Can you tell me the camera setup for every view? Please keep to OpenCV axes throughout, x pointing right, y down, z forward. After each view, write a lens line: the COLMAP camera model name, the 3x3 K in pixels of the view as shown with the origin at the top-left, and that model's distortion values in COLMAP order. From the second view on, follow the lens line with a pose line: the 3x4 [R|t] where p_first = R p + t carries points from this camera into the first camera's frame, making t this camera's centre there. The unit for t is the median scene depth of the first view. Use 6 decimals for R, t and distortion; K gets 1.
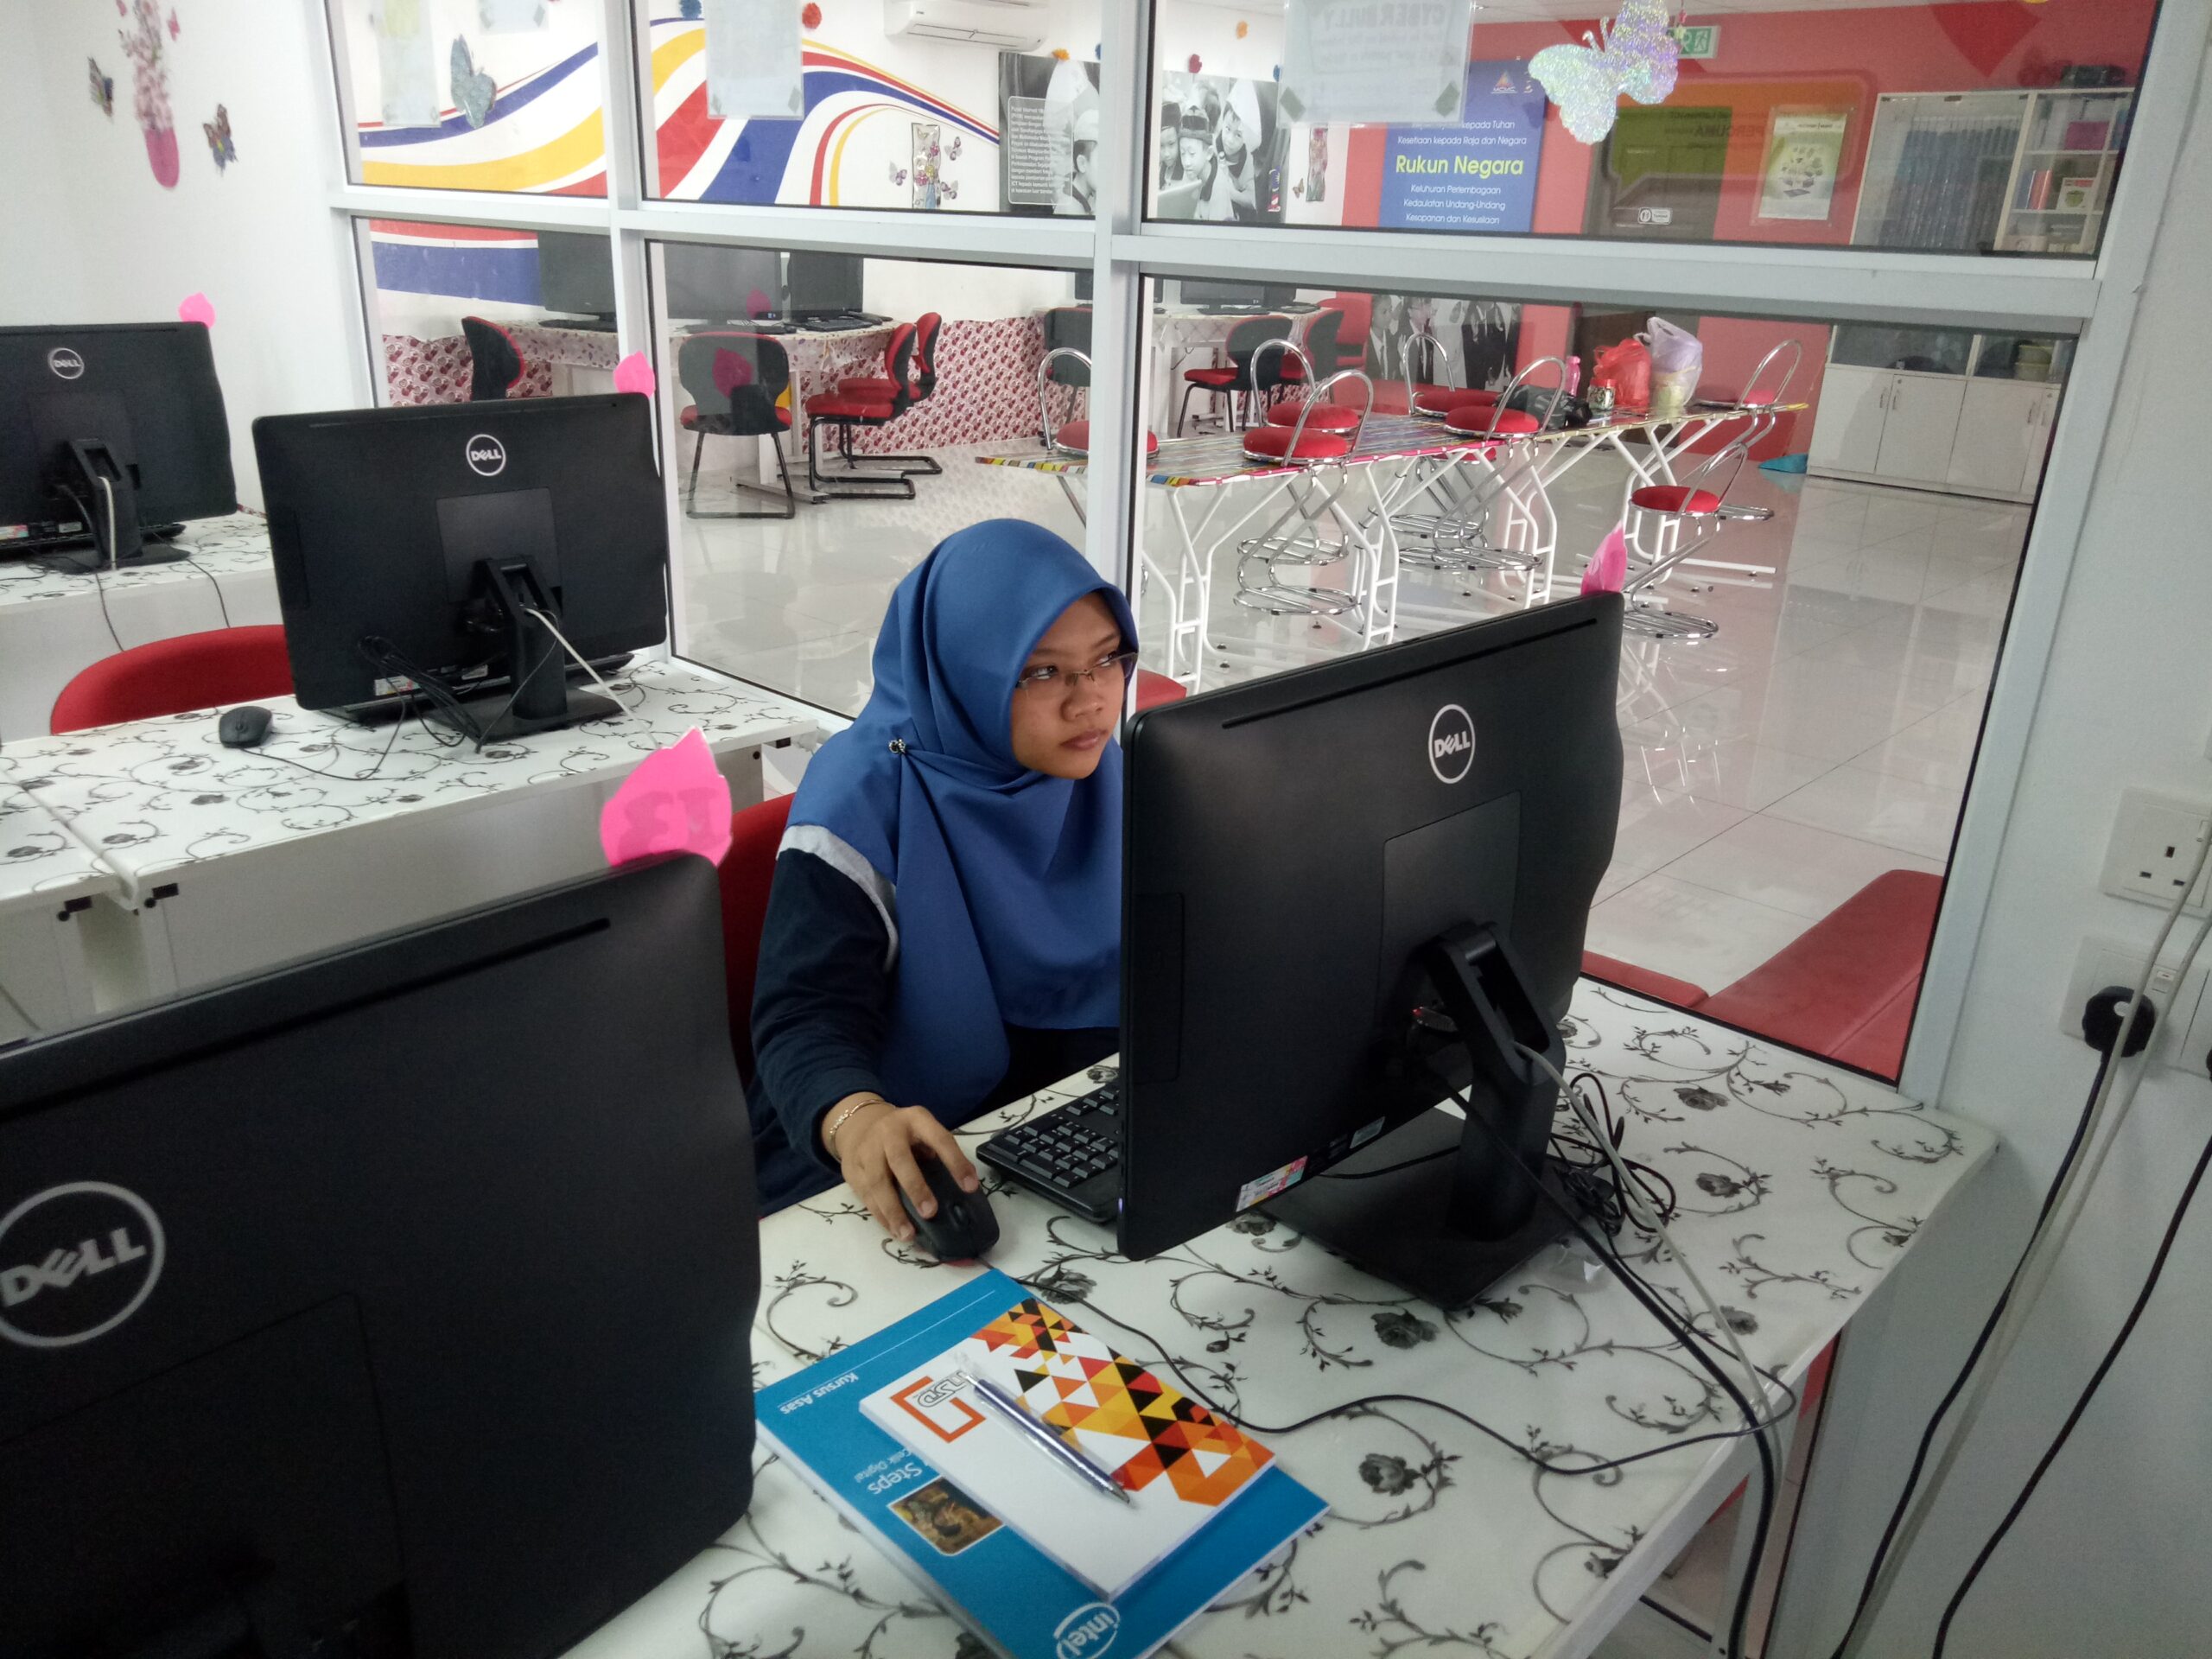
lens RADIAL K [[1661.5, 0, 1106.0], [0, 1661.5, 829.5], [0, 0, 1]] dist [0.029047, 0.003591]
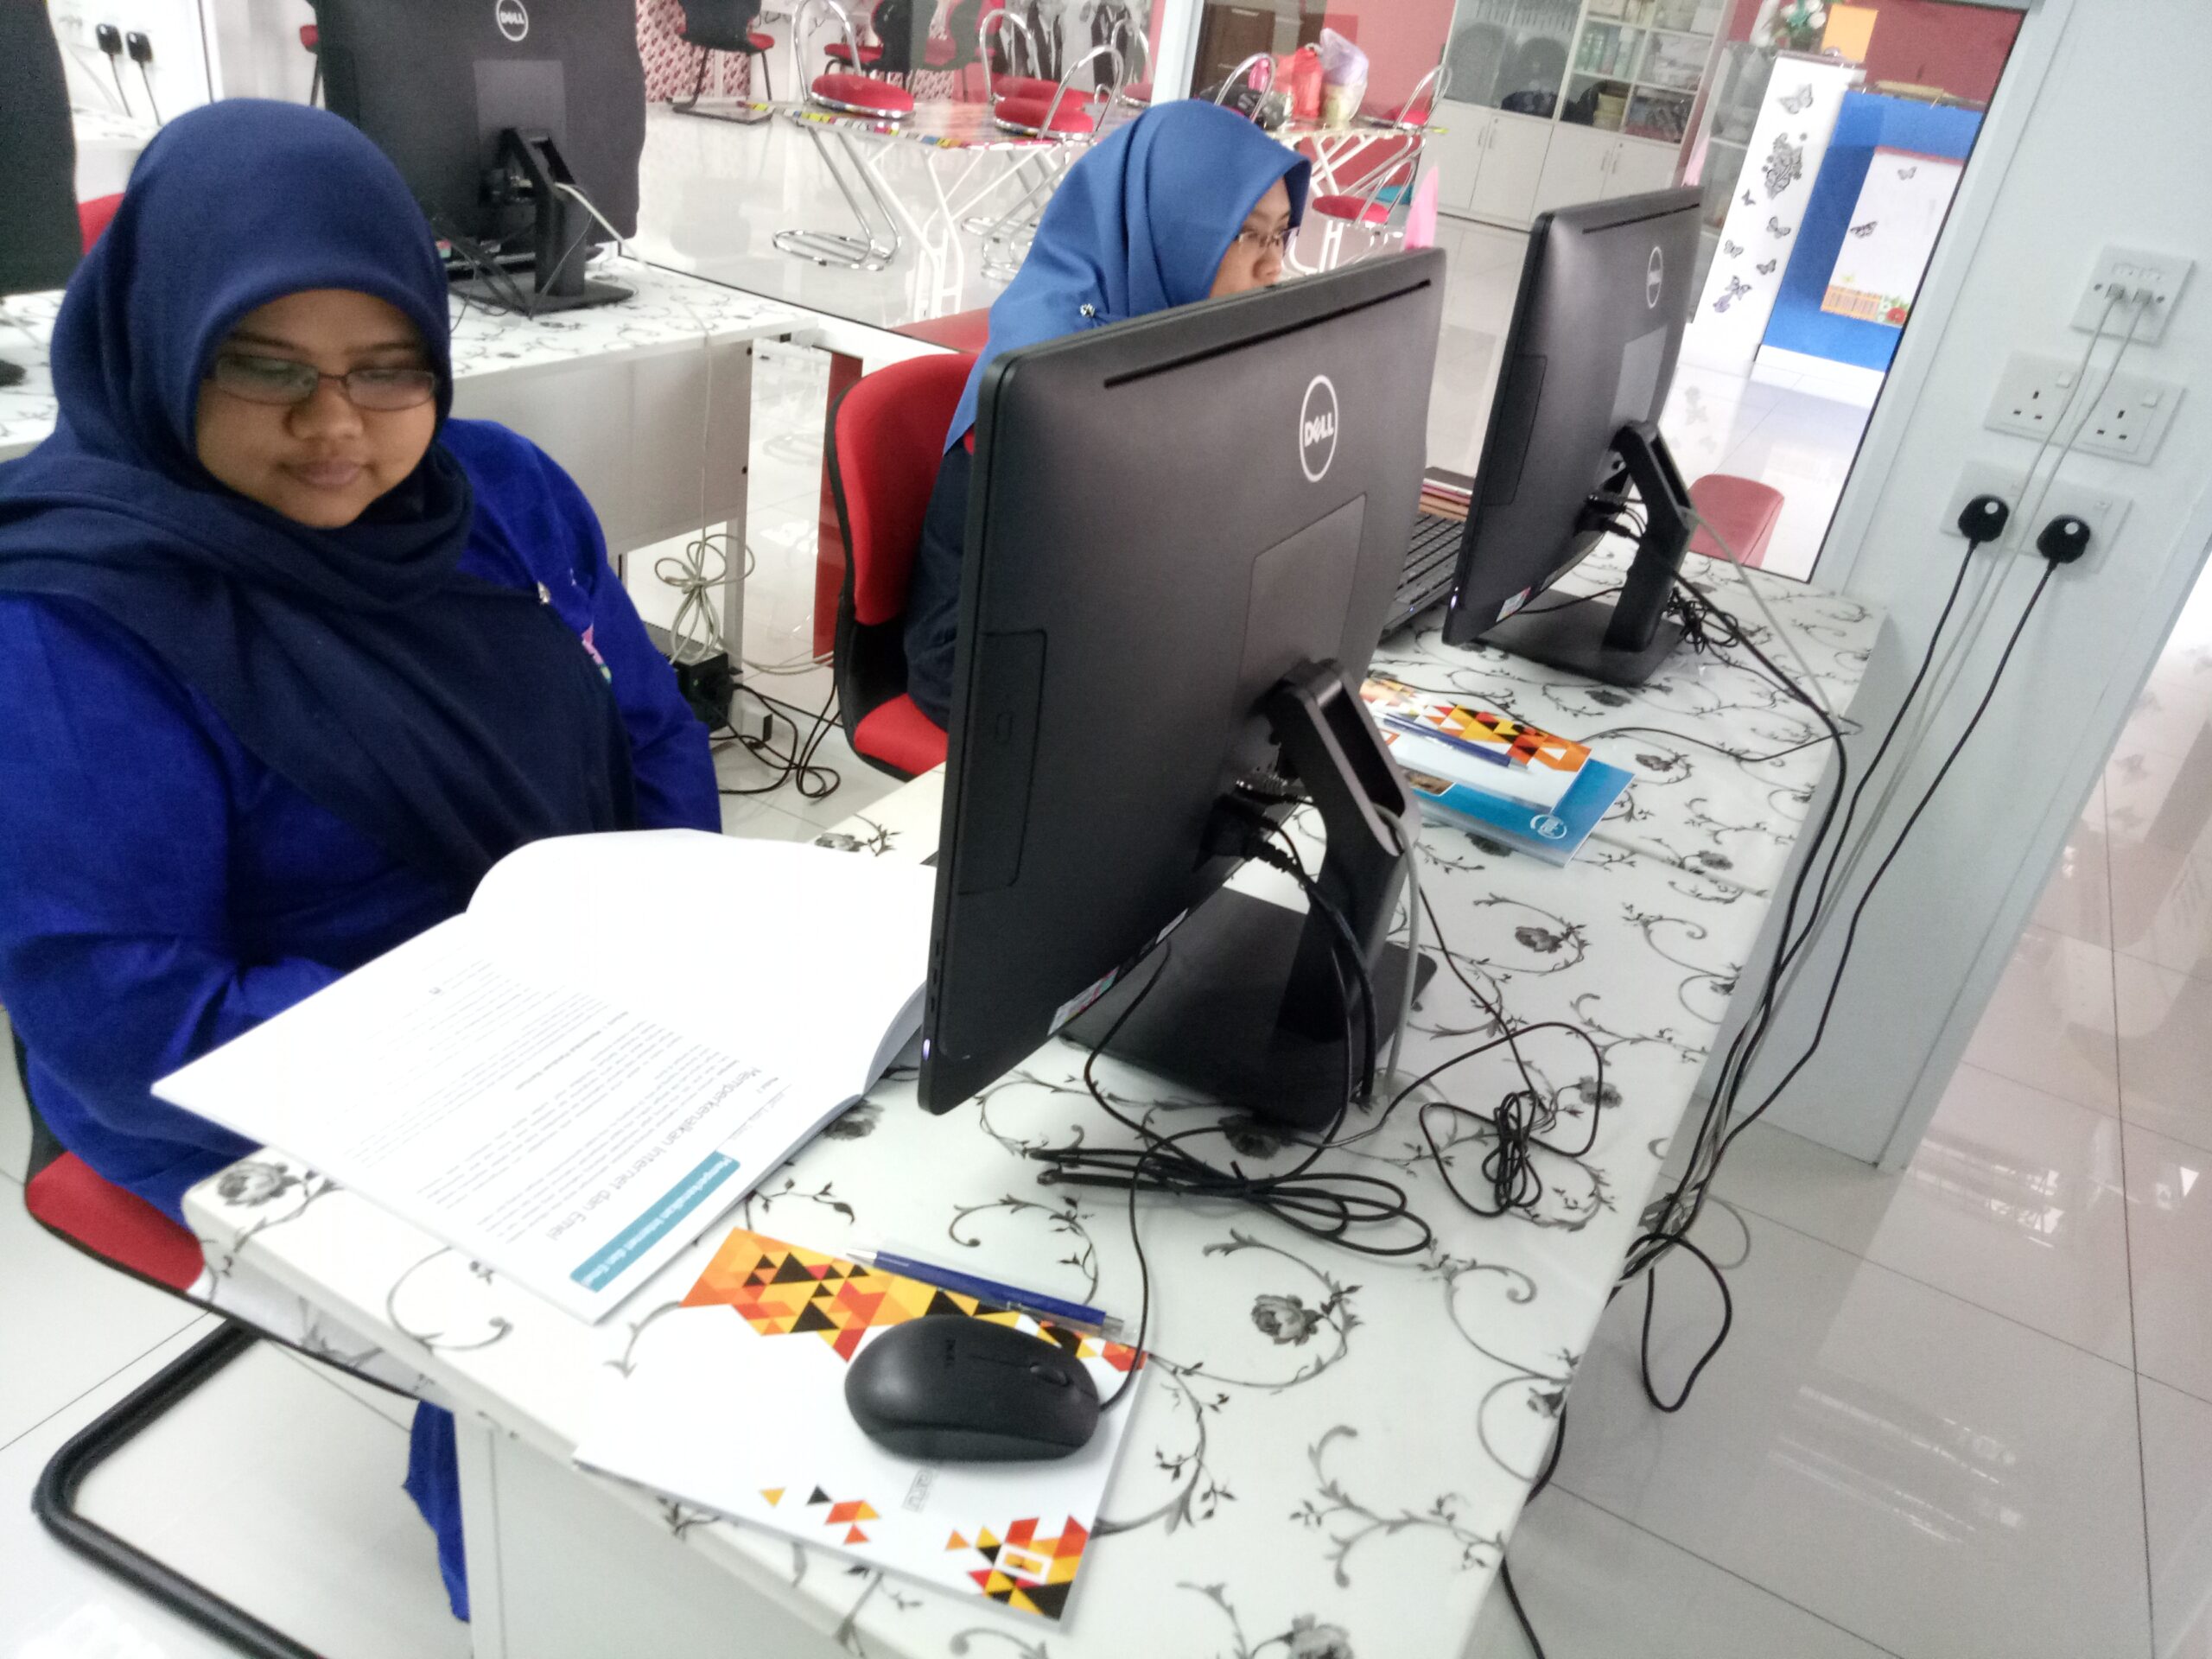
lens RADIAL K [[1598.8, 0, 1106.0], [0, 1598.8, 829.5], [0, 0, 1]] dist [0.034577, -0.001188]
pose [[0.956891, -0.033637, 0.288491, -0.138396], [-0.015437, 0.985977, 0.166164, 0.013824], [-0.290035, -0.163455, 0.942954, 0.309411]]
